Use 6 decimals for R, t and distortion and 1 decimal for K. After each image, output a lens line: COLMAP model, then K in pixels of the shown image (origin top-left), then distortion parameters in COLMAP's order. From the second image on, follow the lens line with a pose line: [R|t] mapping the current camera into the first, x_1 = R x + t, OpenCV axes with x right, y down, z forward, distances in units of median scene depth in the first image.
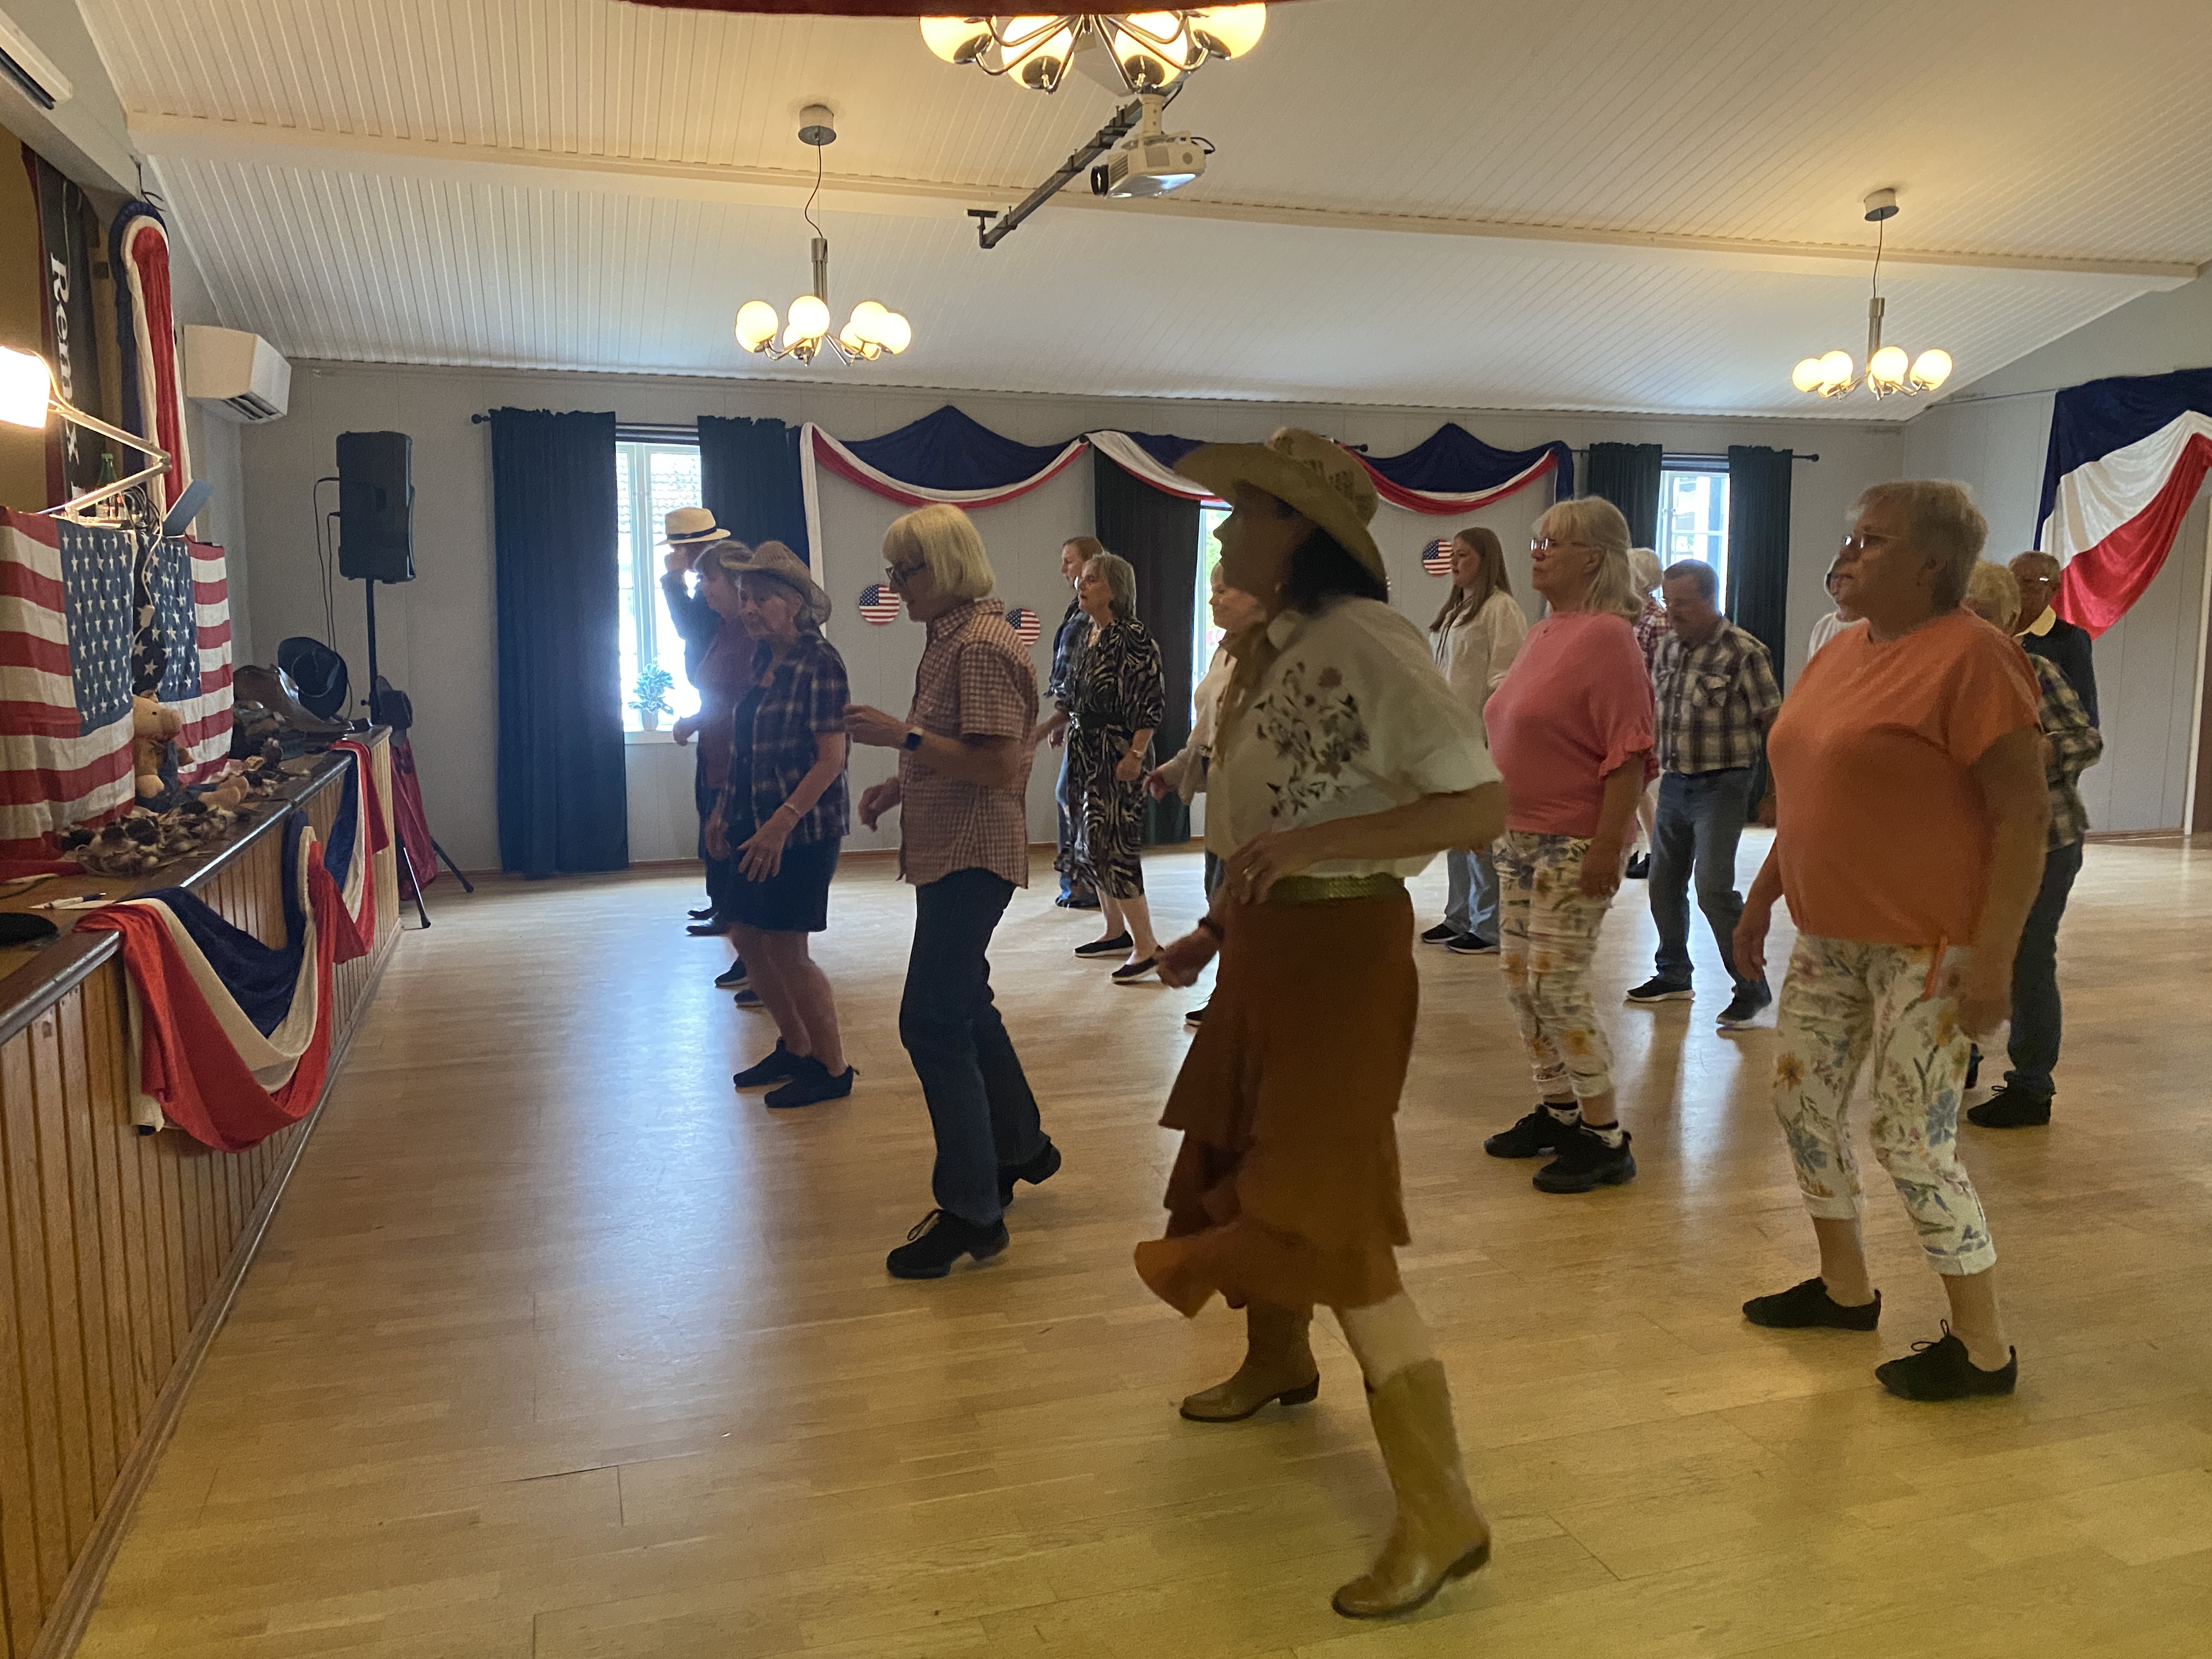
lens RADIAL K [[1687.2, 0, 1075.6], [0, 1687.2, 820.2], [0, 0, 1]] dist [0.034779, -0.046573]
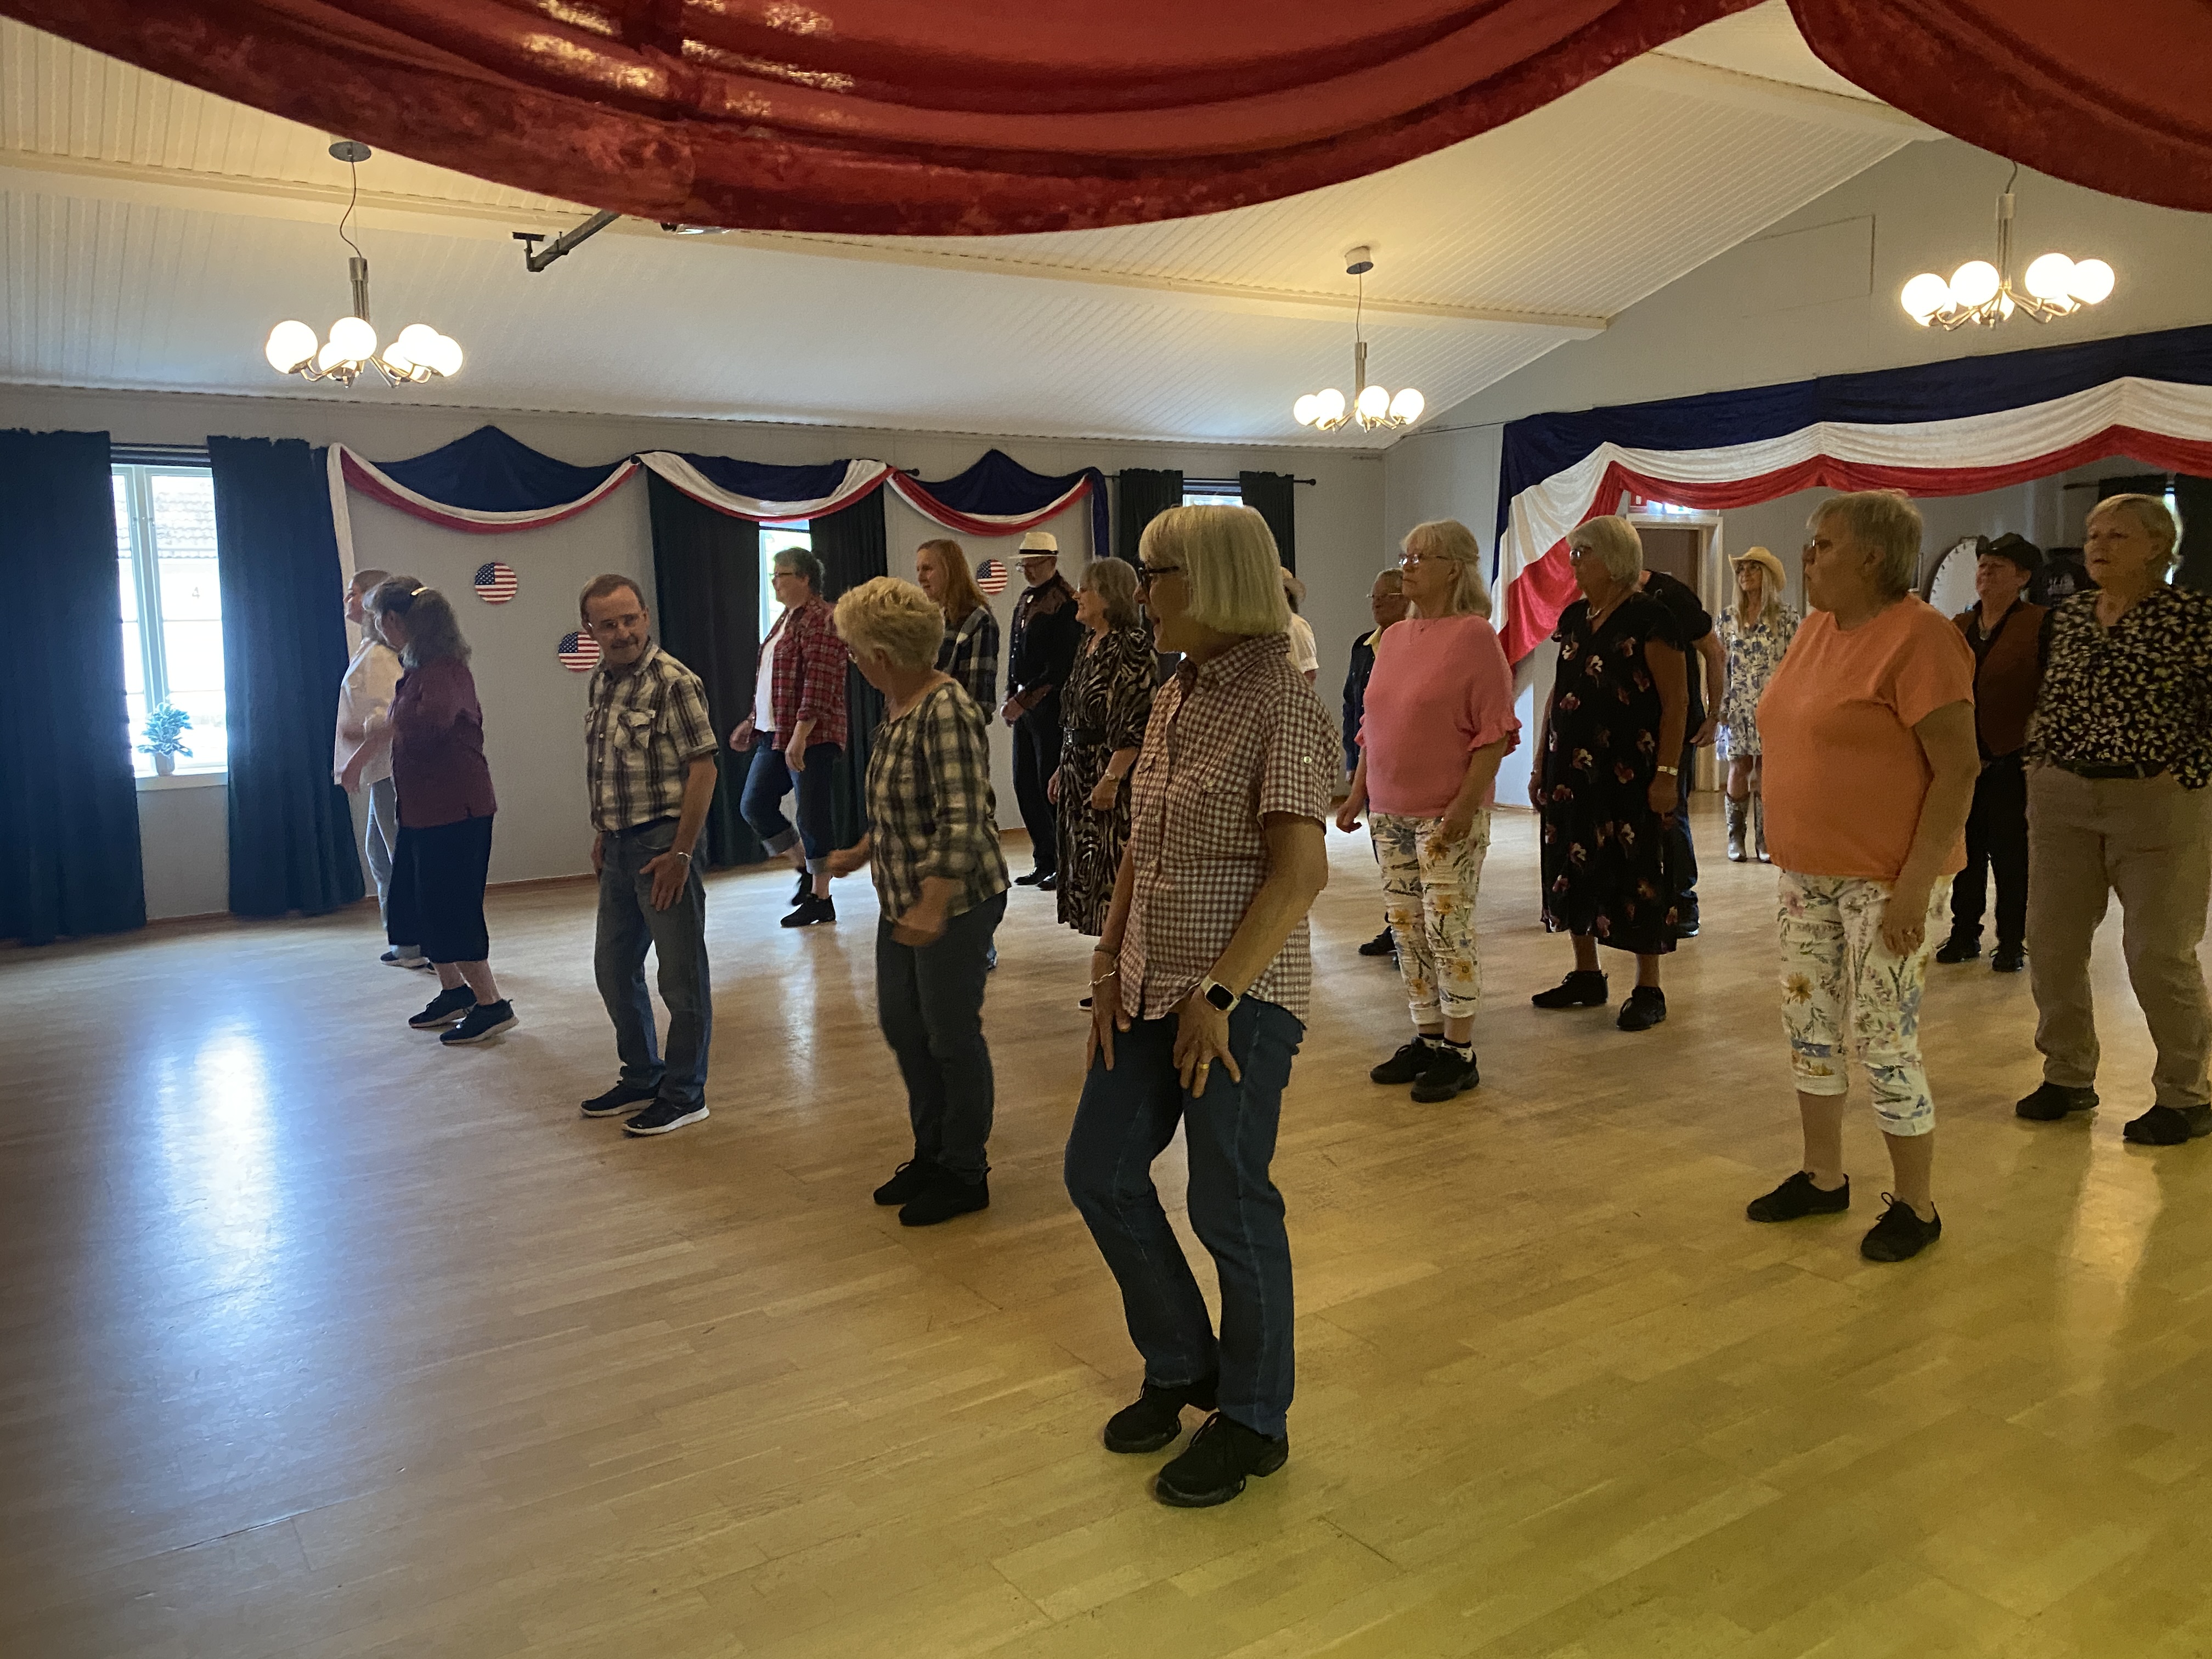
lens RADIAL K [[1687.2, 0, 1090.7], [0, 1687.2, 817.0], [0, 0, 1]] dist [0.034779, -0.046573]
pose [[0.960304, -0.054243, 0.273632, -0.023380], [0.057367, 0.998347, -0.003421, 0.001685], [-0.272994, 0.018983, 0.961828, -0.027355]]
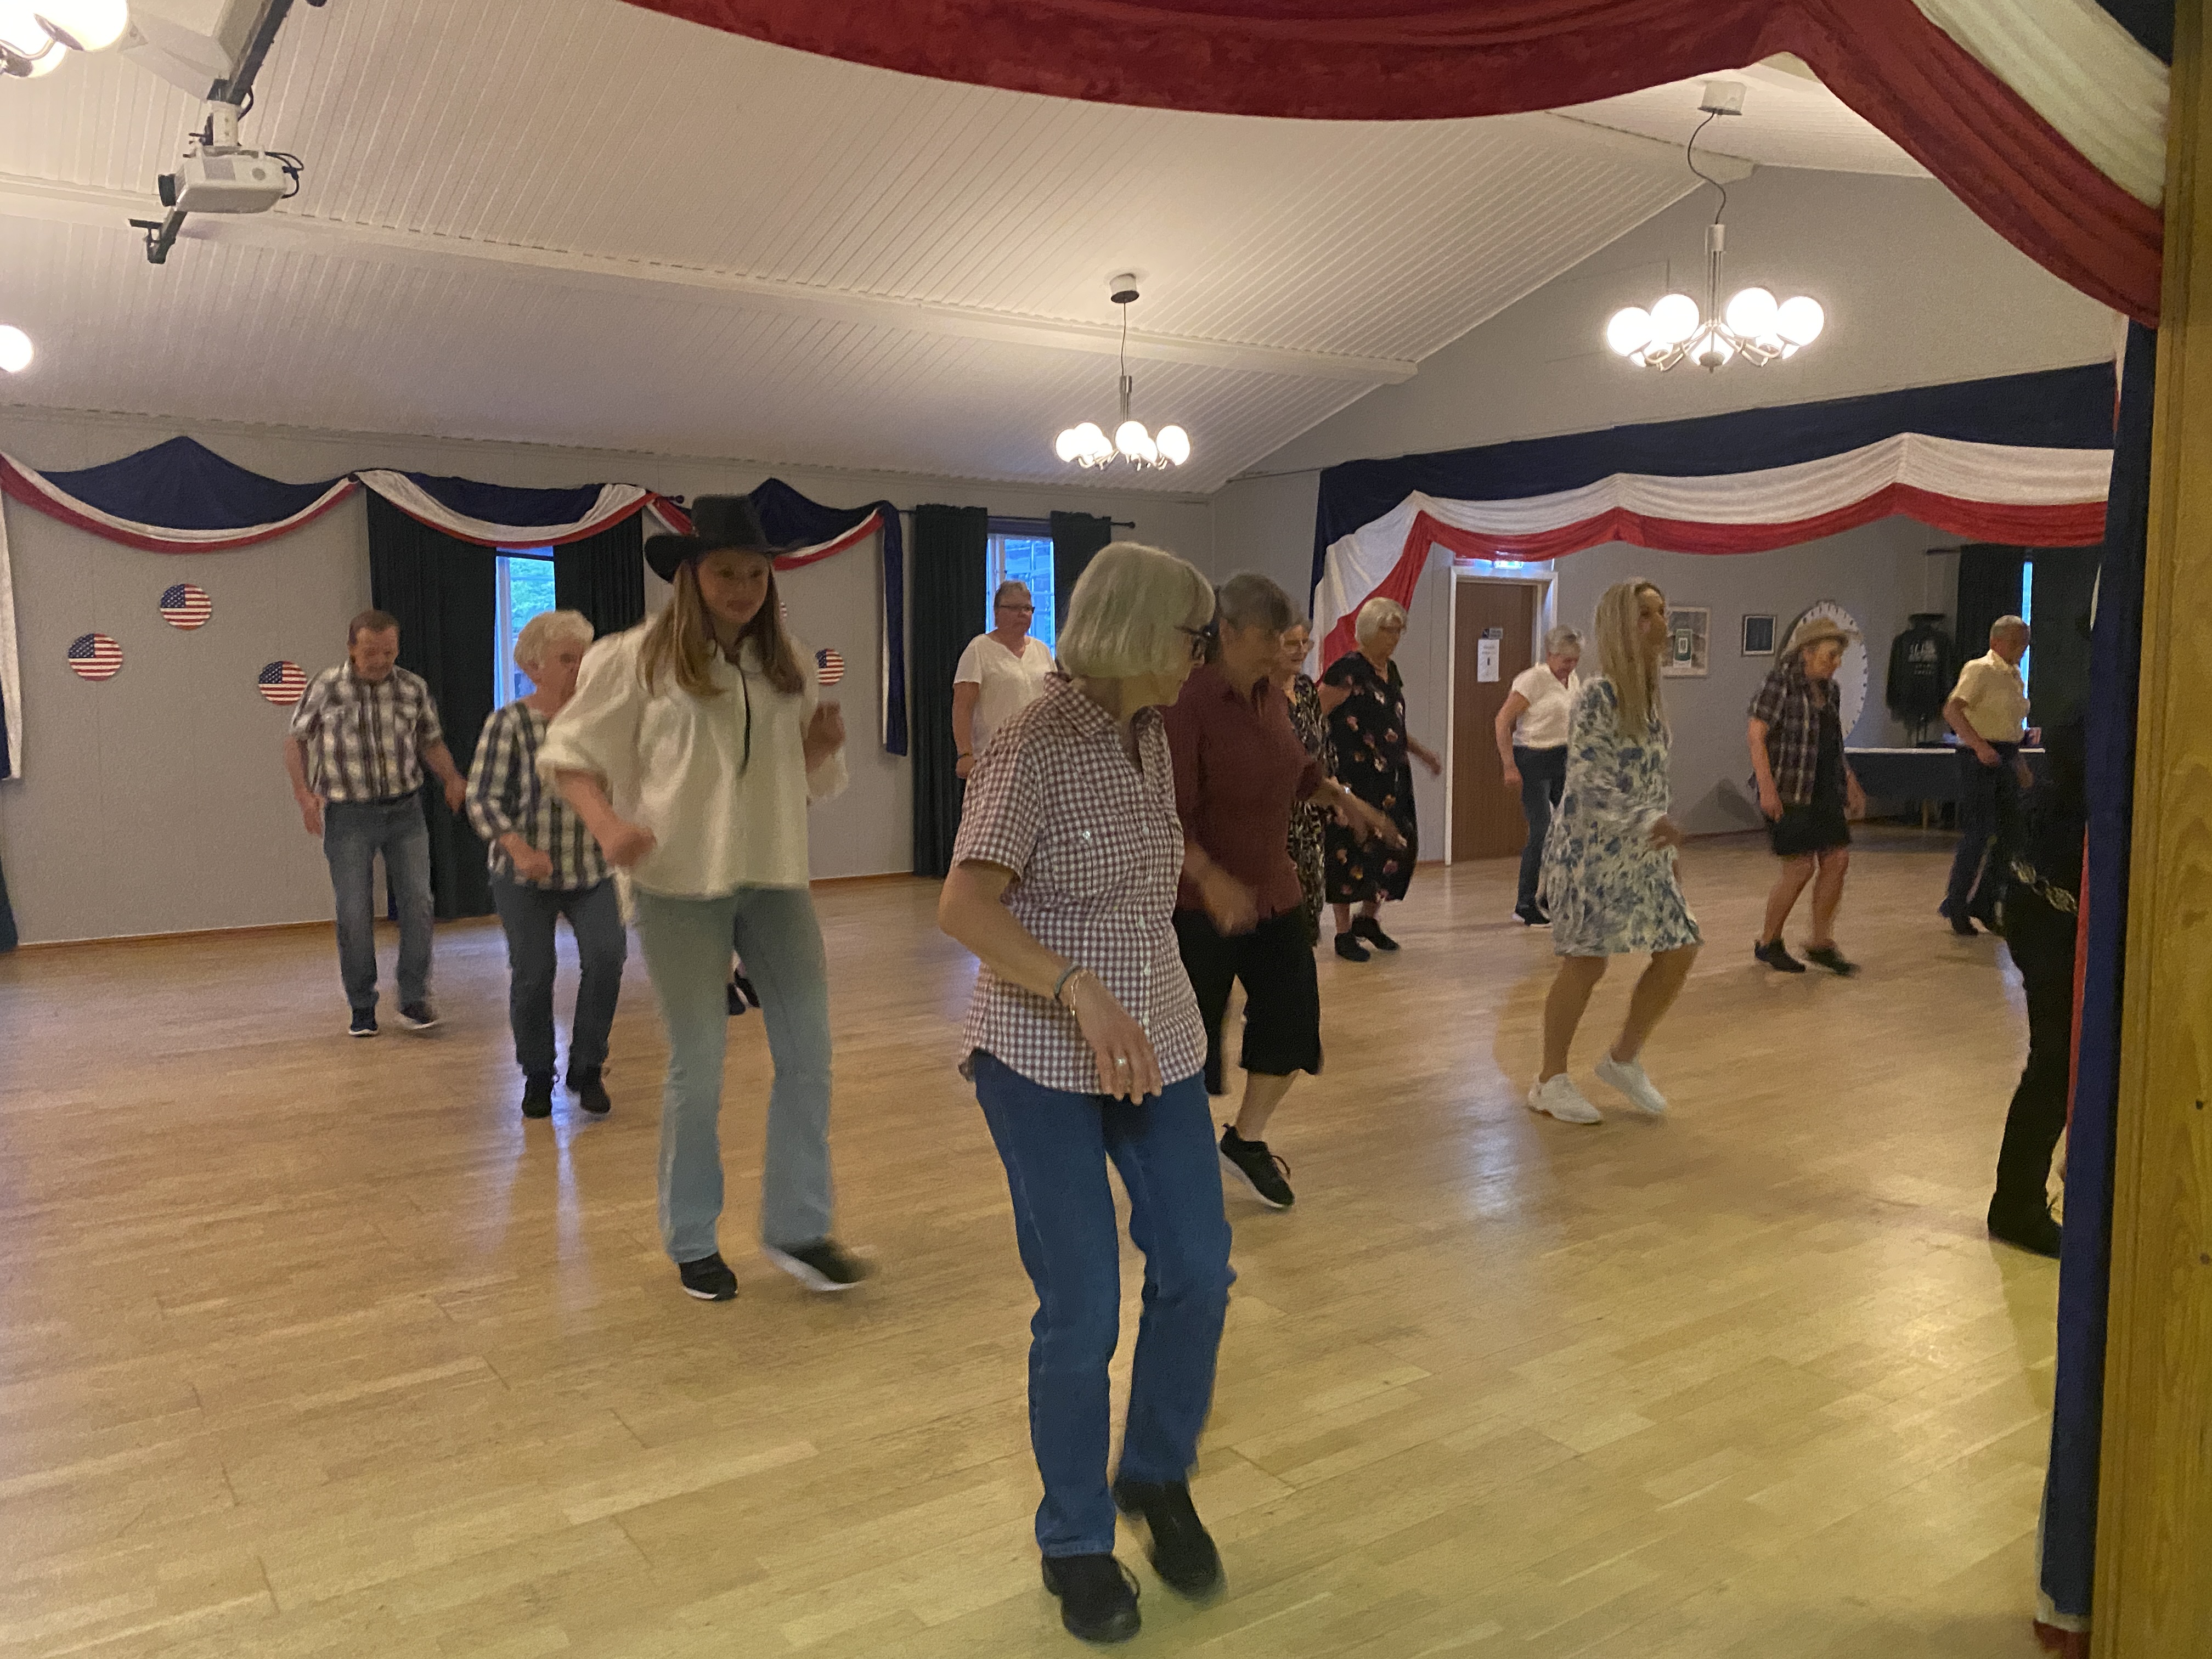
lens RADIAL K [[1687.2, 0, 1122.5], [0, 1687.2, 807.8], [0, 0, 1]] dist [0.034779, -0.046573]
pose [[0.951829, -0.024791, 0.305627, 0.122290], [0.036707, 0.998771, -0.033303, -0.000534], [-0.304426, 0.042918, 0.951569, 0.000157]]
